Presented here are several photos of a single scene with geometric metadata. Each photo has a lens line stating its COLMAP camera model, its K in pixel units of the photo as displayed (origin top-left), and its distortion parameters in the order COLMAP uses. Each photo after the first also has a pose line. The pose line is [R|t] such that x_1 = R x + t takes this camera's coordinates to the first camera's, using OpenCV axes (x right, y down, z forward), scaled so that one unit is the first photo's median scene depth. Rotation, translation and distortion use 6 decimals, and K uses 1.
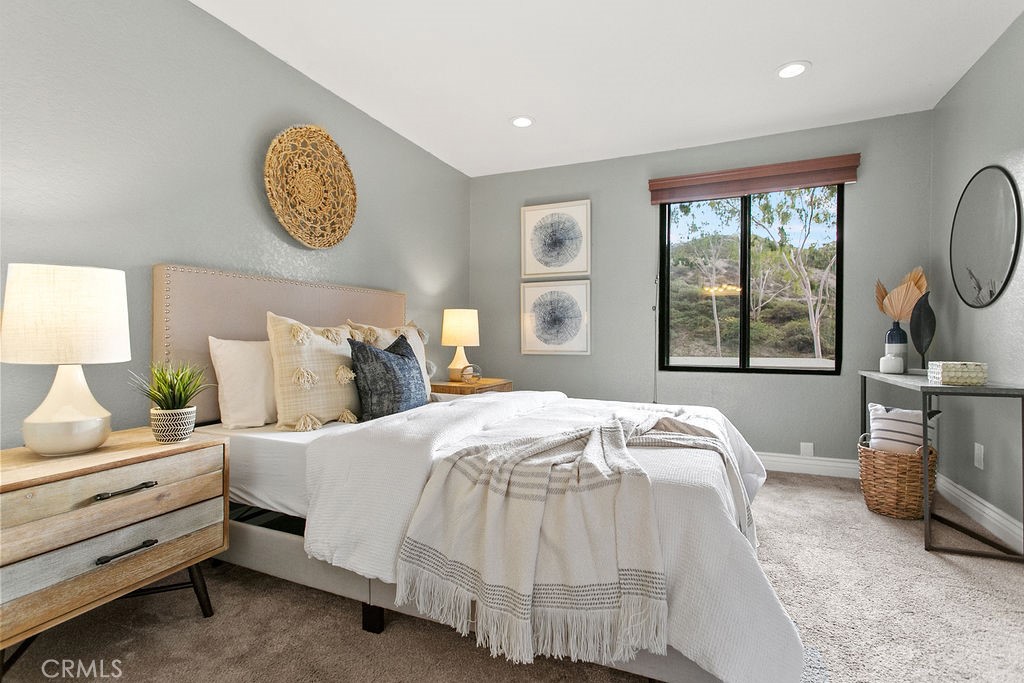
lens RADIAL K [[493.6, 0, 504.4], [0, 493.6, 339.0], [0, 0, 1]] dist [0.000913, 0.000451]
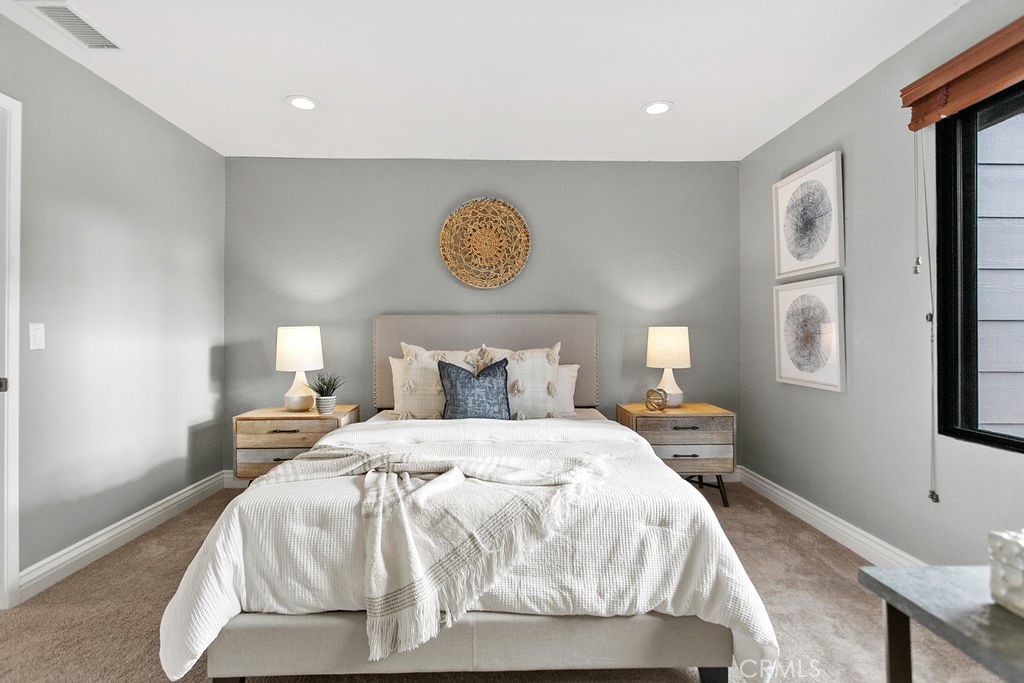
lens RADIAL K [[515.6, 0, 512.9], [0, 515.6, 329.5], [0, 0, 1]] dist [0.000583, 0.000824]
pose [[0.421598, -0.009533, -0.906733, 0.749641], [-0.001728, 0.999934, -0.011316, -0.050551], [0.906781, 0.006338, 0.421554, 0.414559]]
